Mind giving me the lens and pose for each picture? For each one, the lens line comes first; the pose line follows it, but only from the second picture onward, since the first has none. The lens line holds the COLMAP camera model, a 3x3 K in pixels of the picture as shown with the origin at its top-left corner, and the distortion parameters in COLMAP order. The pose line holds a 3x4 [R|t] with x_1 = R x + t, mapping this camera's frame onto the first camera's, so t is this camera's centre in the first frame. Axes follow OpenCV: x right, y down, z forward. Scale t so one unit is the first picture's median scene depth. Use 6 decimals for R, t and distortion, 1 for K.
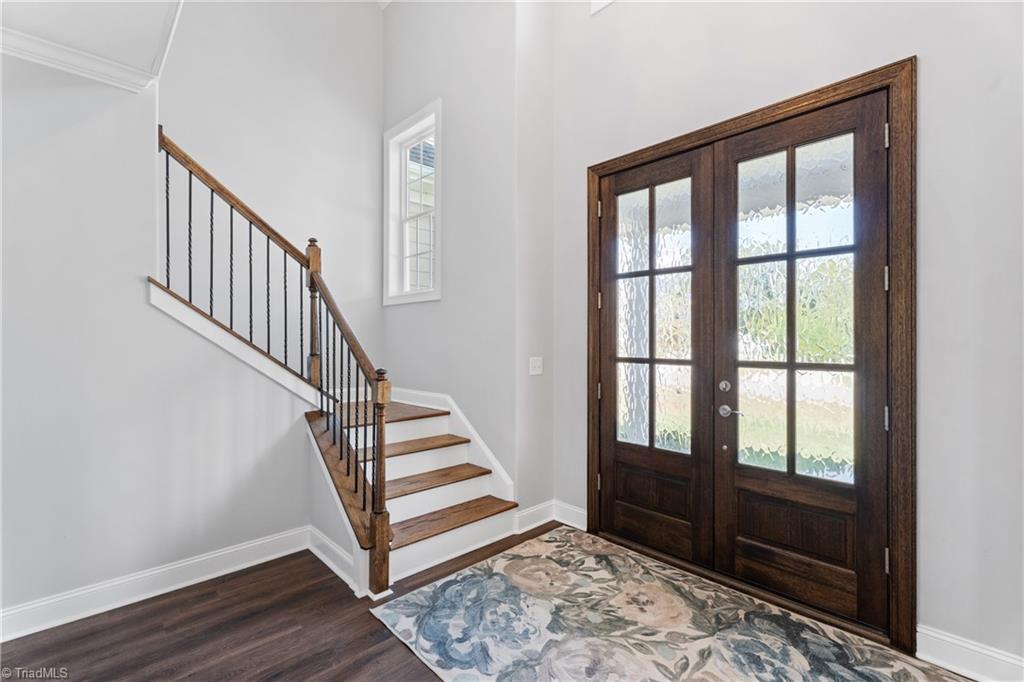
lens RADIAL K [[450.2, 0, 512.0], [0, 450.2, 341.0], [0, 0, 1]] dist [-0.001039, 0.000486]
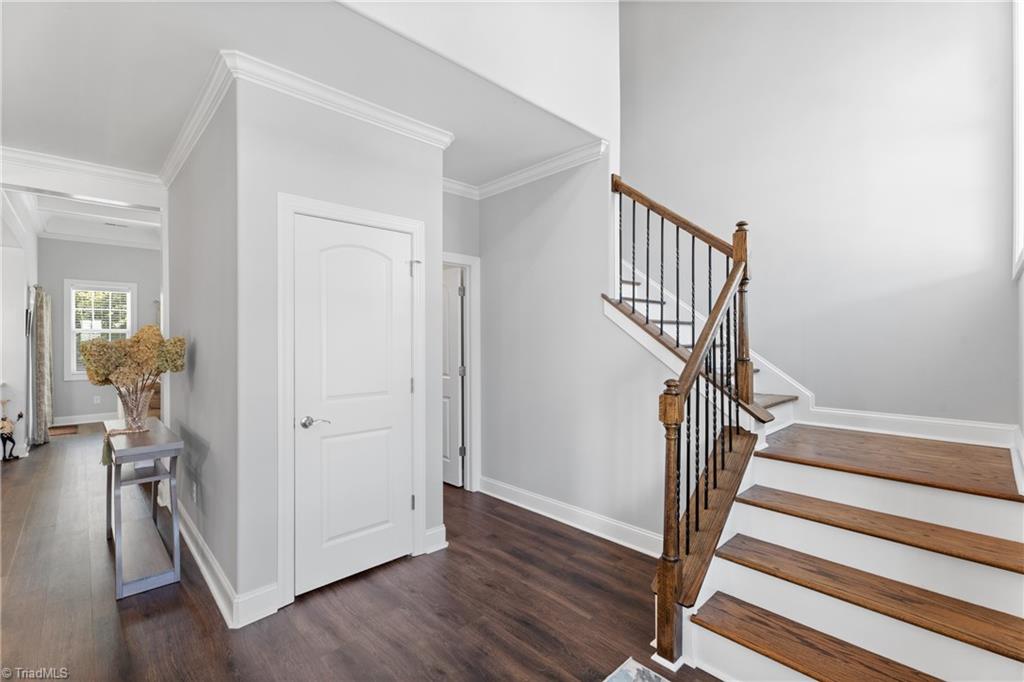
lens RADIAL K [[450.2, 0, 512.0], [0, 450.2, 341.0], [0, 0, 1]] dist [-0.001039, 0.000486]
pose [[-0.005270, -0.000949, -0.999986, 0.497821], [0.000519, 0.999999, -0.000952, -0.004519], [0.999986, -0.000524, -0.005269, 0.716331]]
